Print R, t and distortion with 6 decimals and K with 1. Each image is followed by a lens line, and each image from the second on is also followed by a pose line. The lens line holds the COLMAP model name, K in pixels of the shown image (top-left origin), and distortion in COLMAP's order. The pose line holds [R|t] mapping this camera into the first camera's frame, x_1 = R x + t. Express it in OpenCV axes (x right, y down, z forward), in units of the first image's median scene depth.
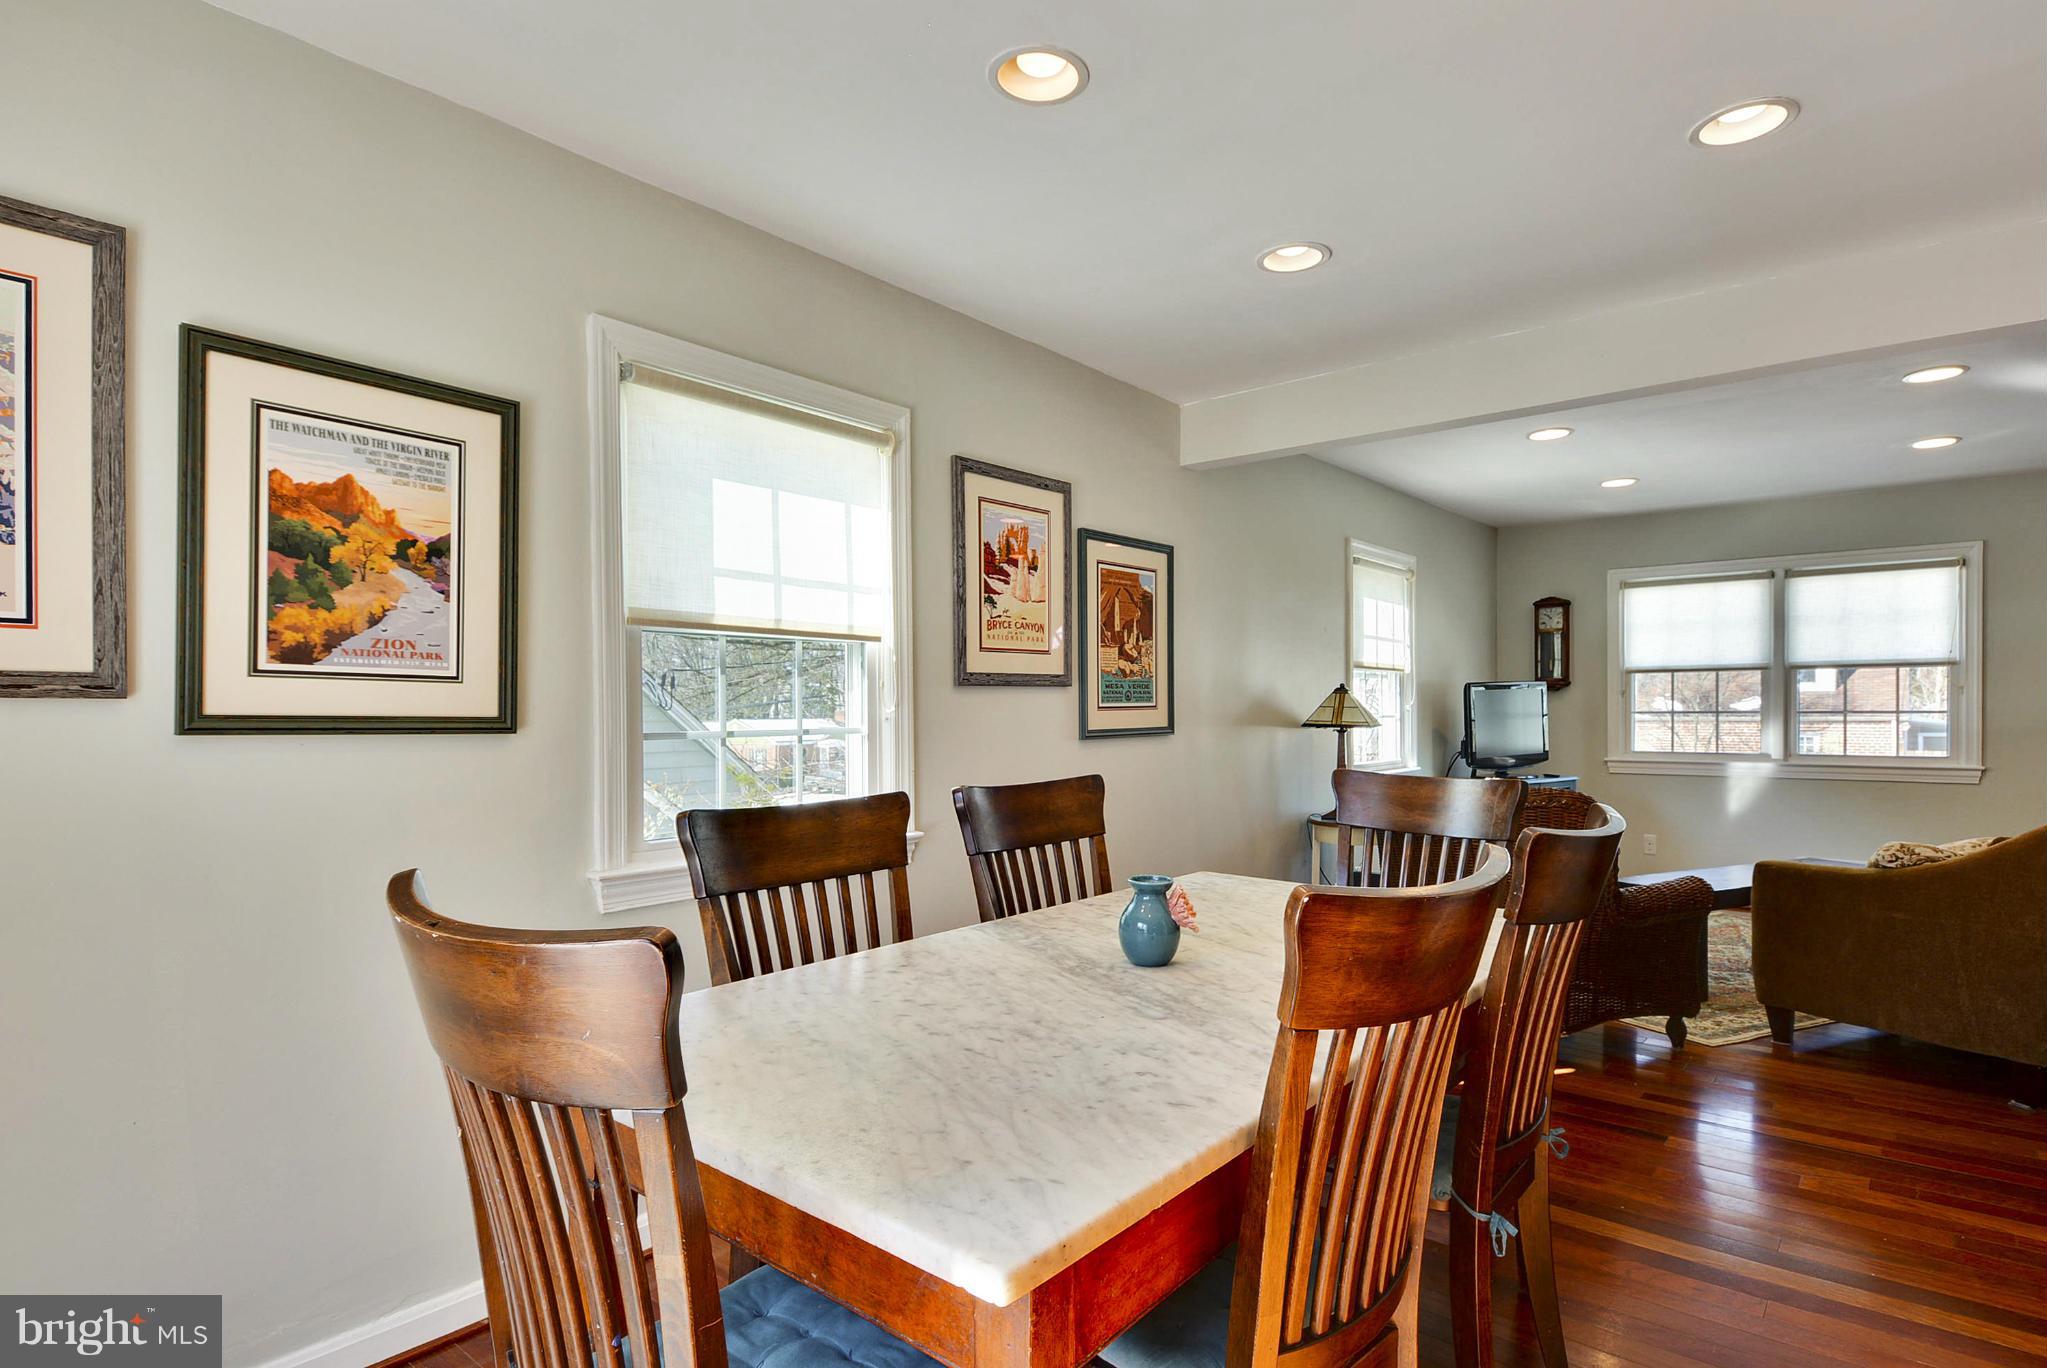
lens RADIAL K [[1032.8, 0, 1015.1], [0, 1032.8, 683.3], [0, 0, 1]] dist [0.014788, -0.006545]
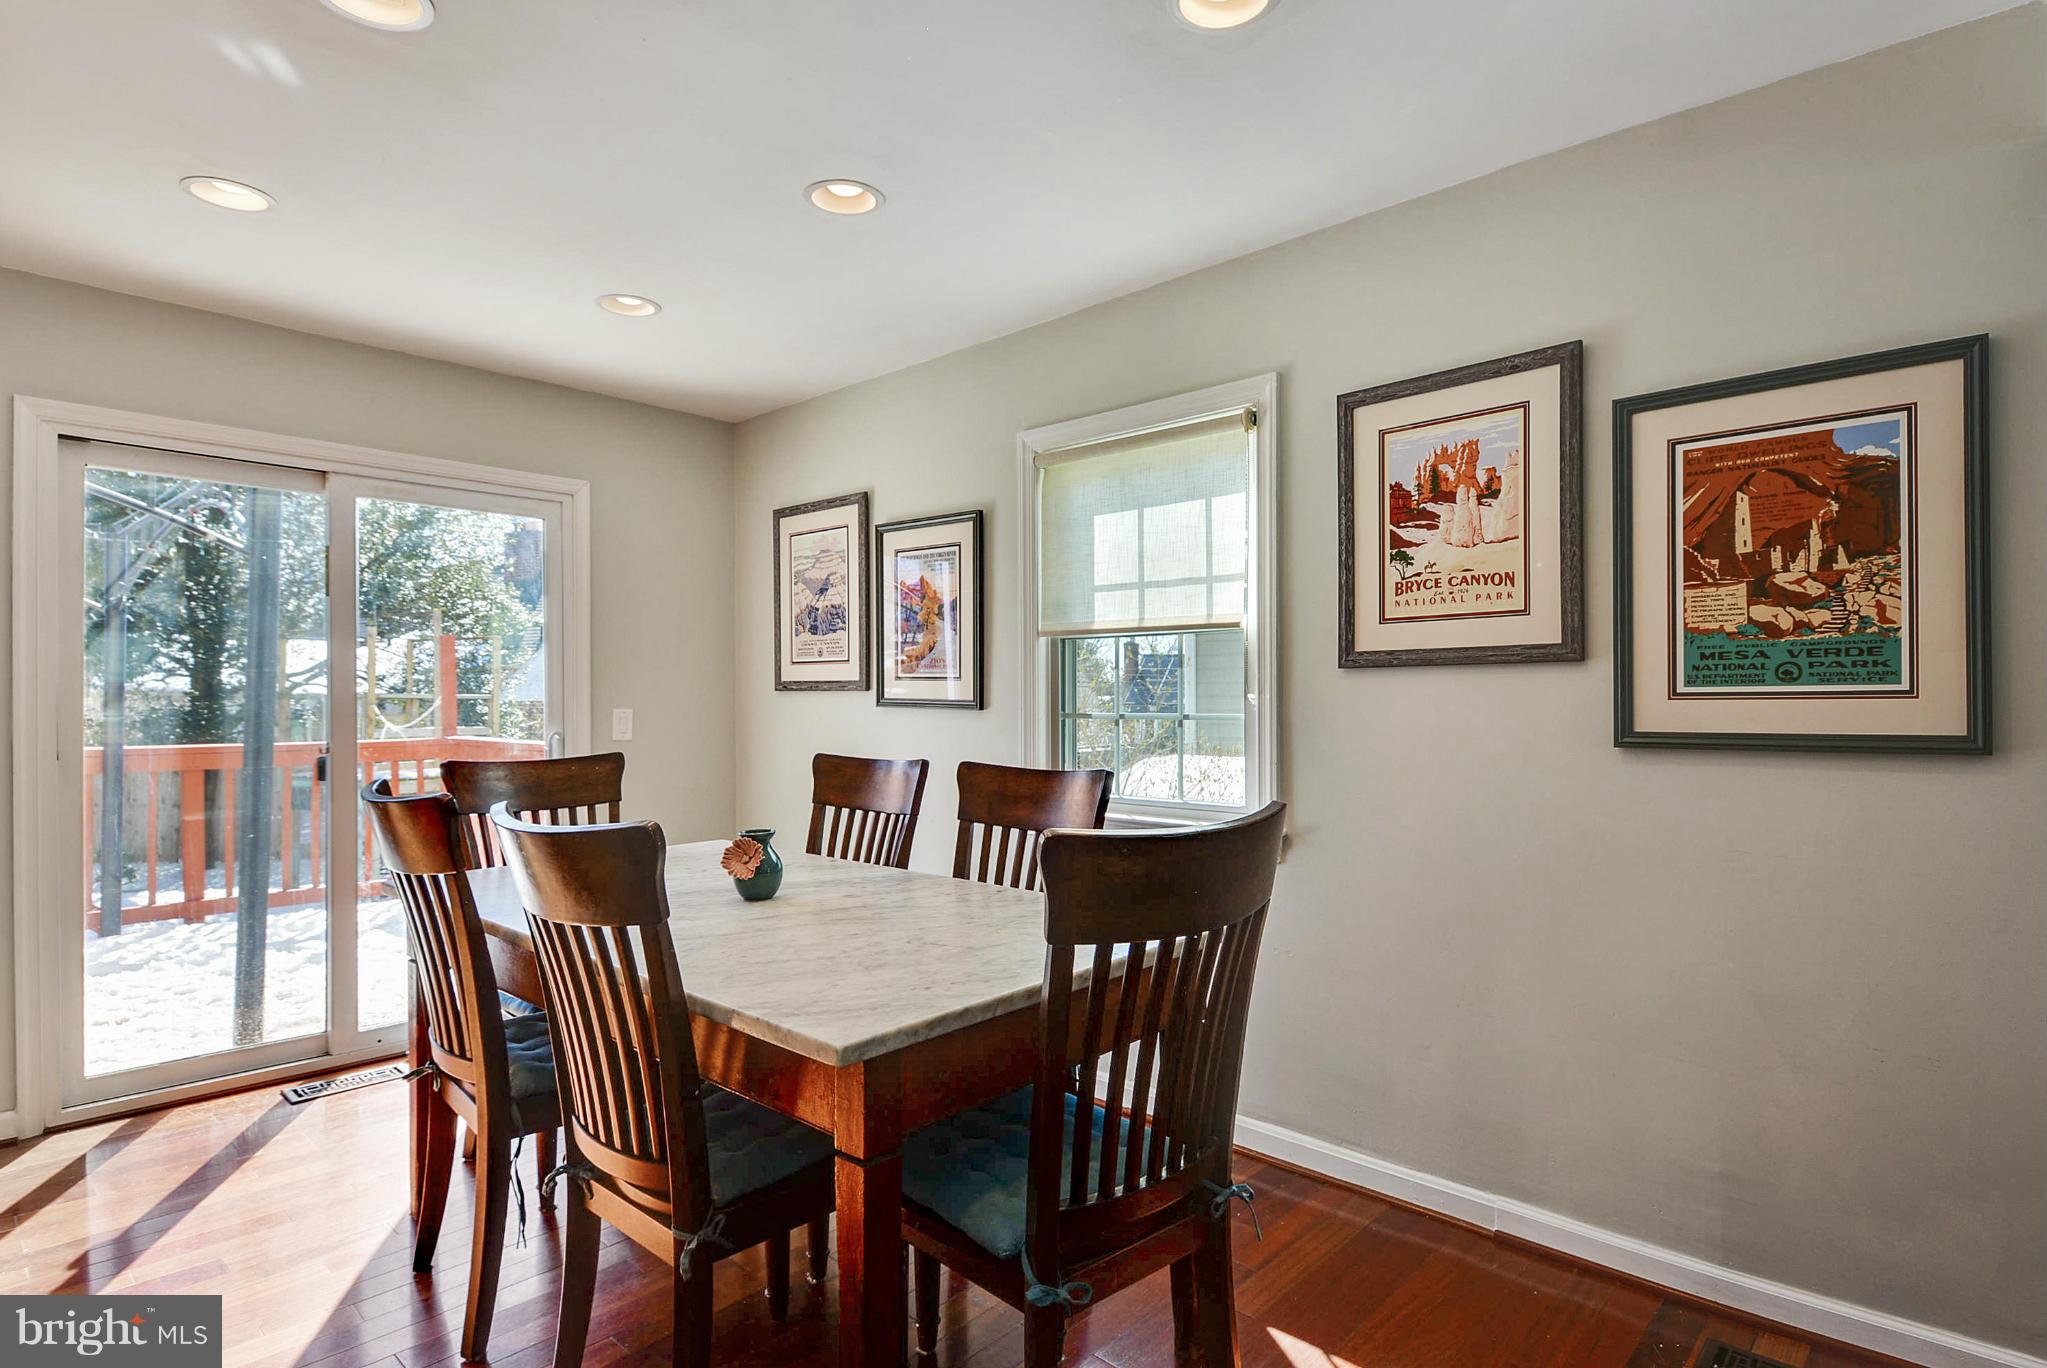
lens RADIAL K [[1032.8, 0, 1008.7], [0, 1032.8, 734.3], [0, 0, 1]] dist [0.014788, -0.006545]
pose [[-0.030543, 0.007457, -0.999506, 0.729995], [-0.001610, 0.999971, 0.007510, 0.045933], [0.999532, 0.001839, -0.030531, 0.693699]]
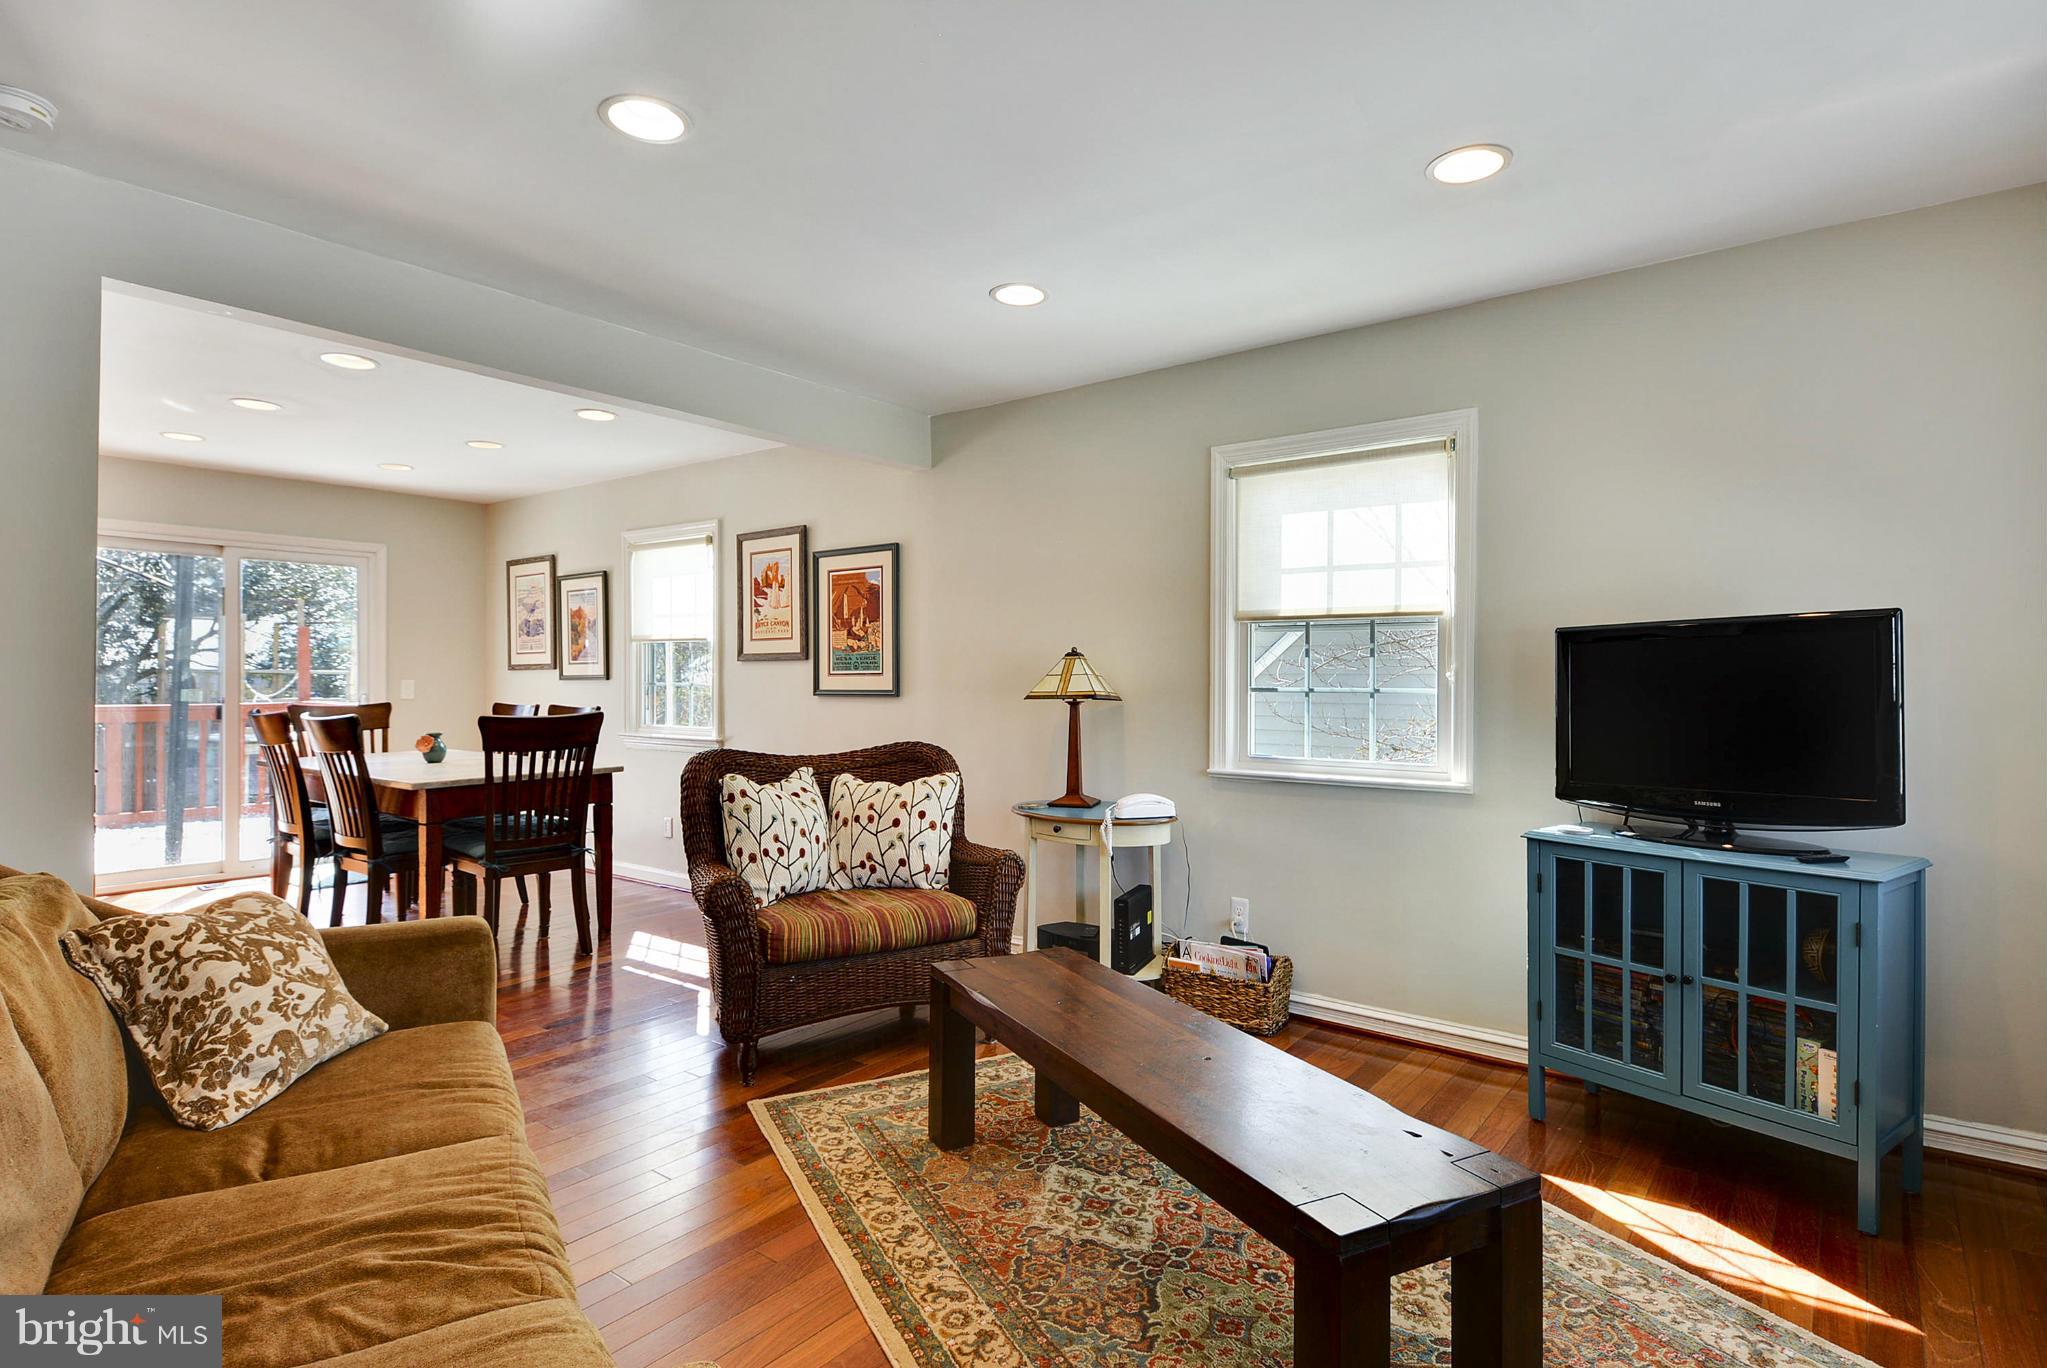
lens RADIAL K [[1032.8, 0, 1029.3], [0, 1032.8, 712.7], [0, 0, 1]] dist [0.014788, -0.006545]
pose [[0.070368, 0.009964, -0.997471, 1.629282], [-0.002820, 0.999948, 0.009790, 0.066149], [0.997517, 0.002124, 0.070393, 1.265027]]
